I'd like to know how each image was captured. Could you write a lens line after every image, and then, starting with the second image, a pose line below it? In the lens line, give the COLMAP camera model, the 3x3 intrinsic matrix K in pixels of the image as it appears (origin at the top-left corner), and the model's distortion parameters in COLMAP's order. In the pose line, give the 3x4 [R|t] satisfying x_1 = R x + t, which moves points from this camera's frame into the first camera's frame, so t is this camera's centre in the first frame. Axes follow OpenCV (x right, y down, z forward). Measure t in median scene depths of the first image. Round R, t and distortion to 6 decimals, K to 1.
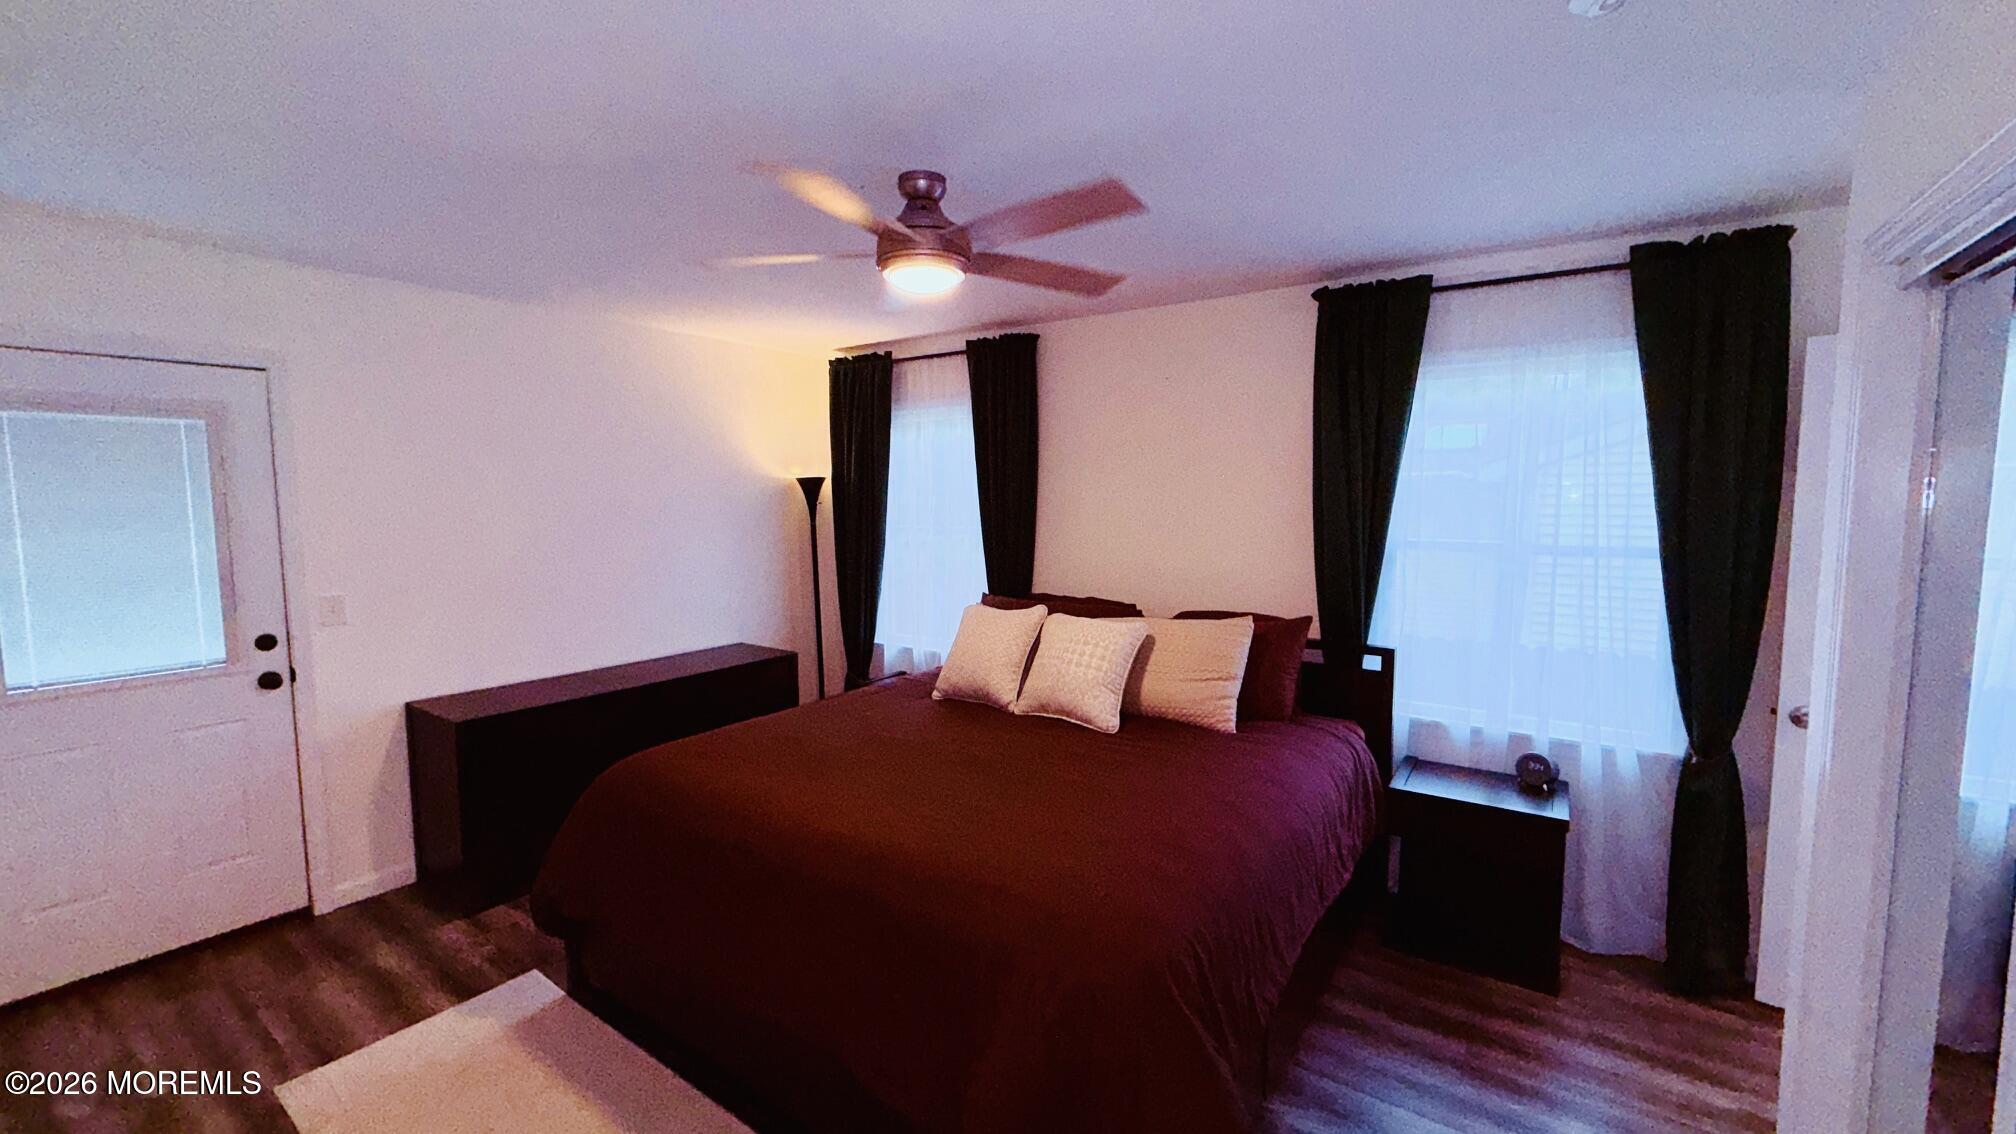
lens RADIAL K [[803.0, 0, 1001.9], [0, 803.0, 562.1], [0, 0, 1]] dist [-0.002011, 0.000632]
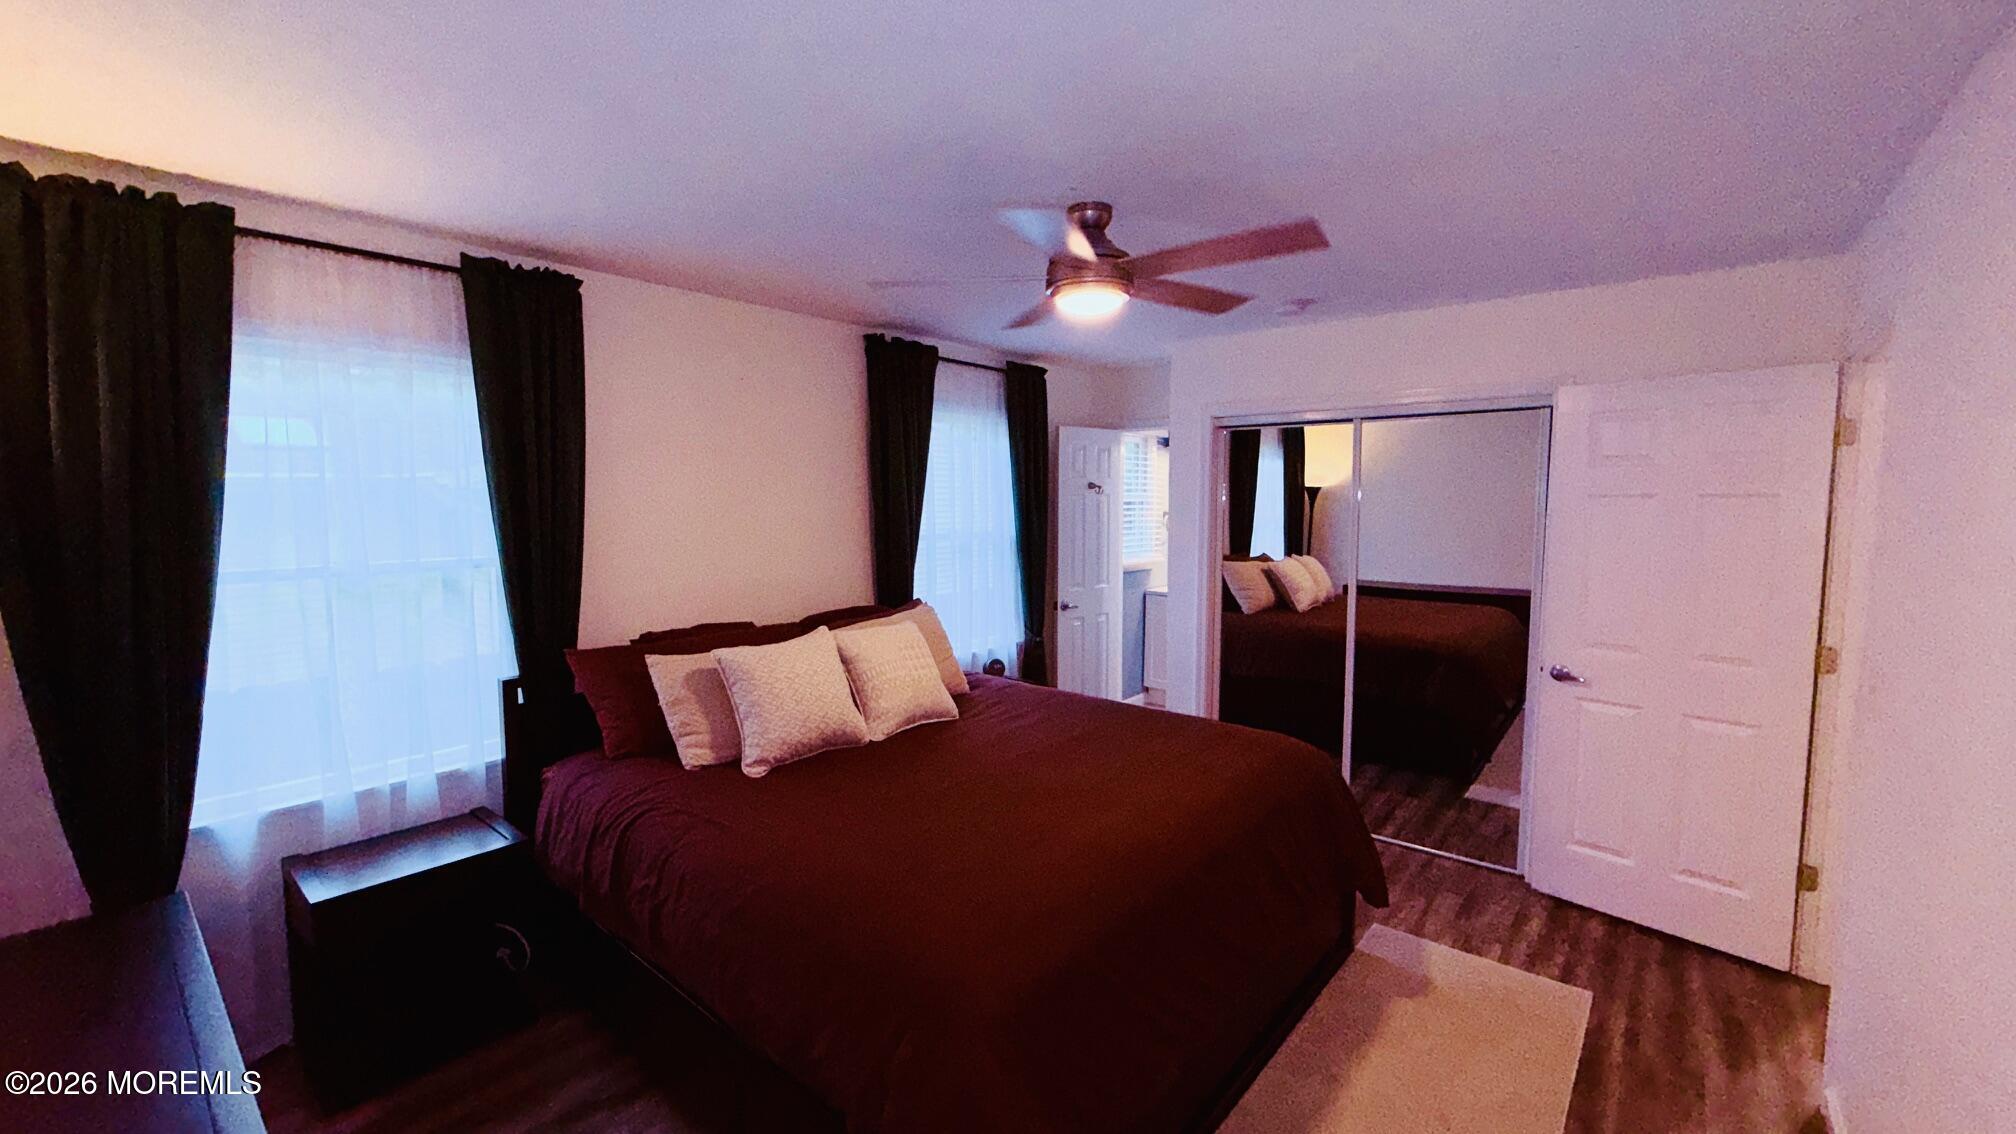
lens RADIAL K [[803.0, 0, 1001.9], [0, 803.0, 562.1], [0, 0, 1]] dist [-0.002011, 0.000632]
pose [[0.092861, -0.088656, 0.991724, -0.856886], [0.070817, 0.994094, 0.082237, -0.083607], [-0.993157, 0.062594, 0.098591, 0.731431]]
